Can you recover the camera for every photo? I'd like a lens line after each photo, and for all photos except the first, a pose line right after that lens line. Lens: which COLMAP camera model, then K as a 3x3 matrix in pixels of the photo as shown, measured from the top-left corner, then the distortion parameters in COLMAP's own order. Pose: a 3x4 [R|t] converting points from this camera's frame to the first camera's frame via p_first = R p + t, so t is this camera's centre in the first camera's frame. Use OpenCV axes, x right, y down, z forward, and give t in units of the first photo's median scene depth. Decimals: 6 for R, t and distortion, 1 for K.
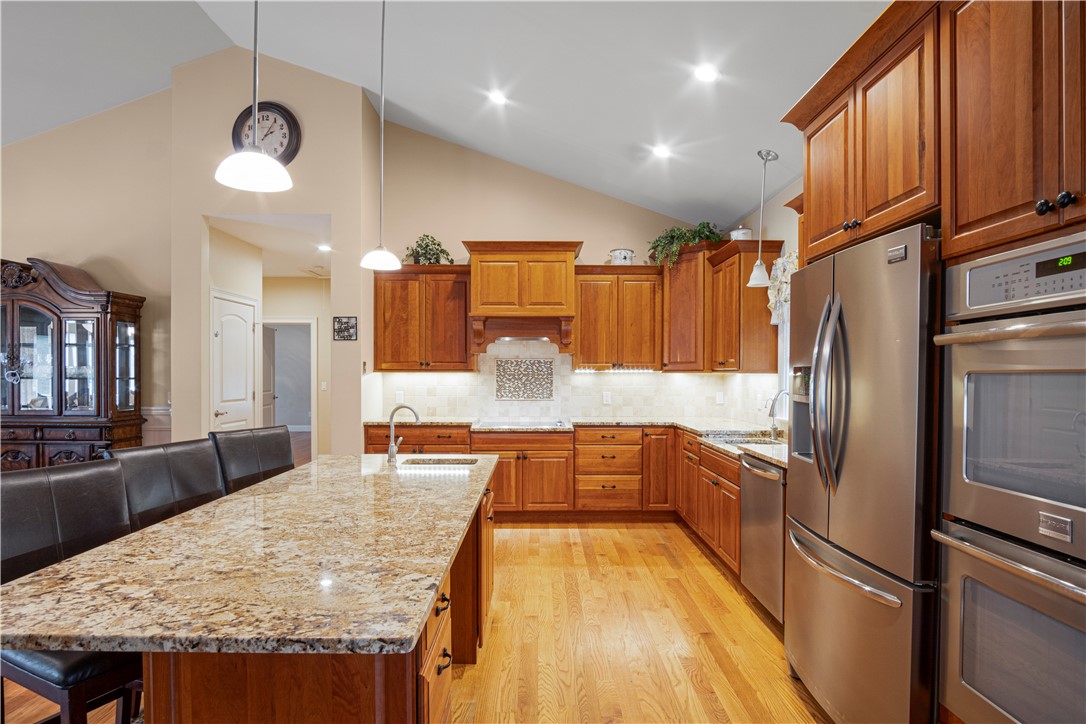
lens RADIAL K [[615.8, 0, 542.6], [0, 615.8, 368.7], [0, 0, 1]] dist [0.015379, 0.002631]
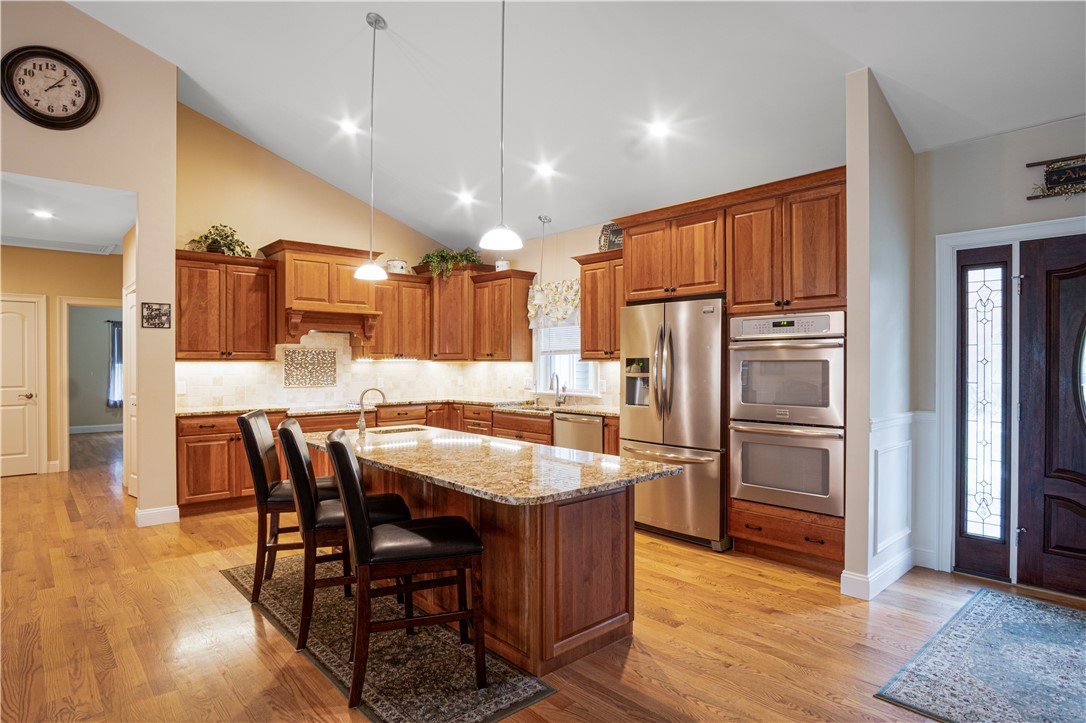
lens RADIAL K [[615.8, 0, 542.7], [0, 615.8, 363.1], [0, 0, 1]] dist [0.015379, 0.002631]
pose [[0.748159, -0.003526, 0.663510, -0.496680], [-0.003063, 0.999957, 0.008768, -0.002183], [-0.663512, -0.008592, 0.748116, -0.105713]]
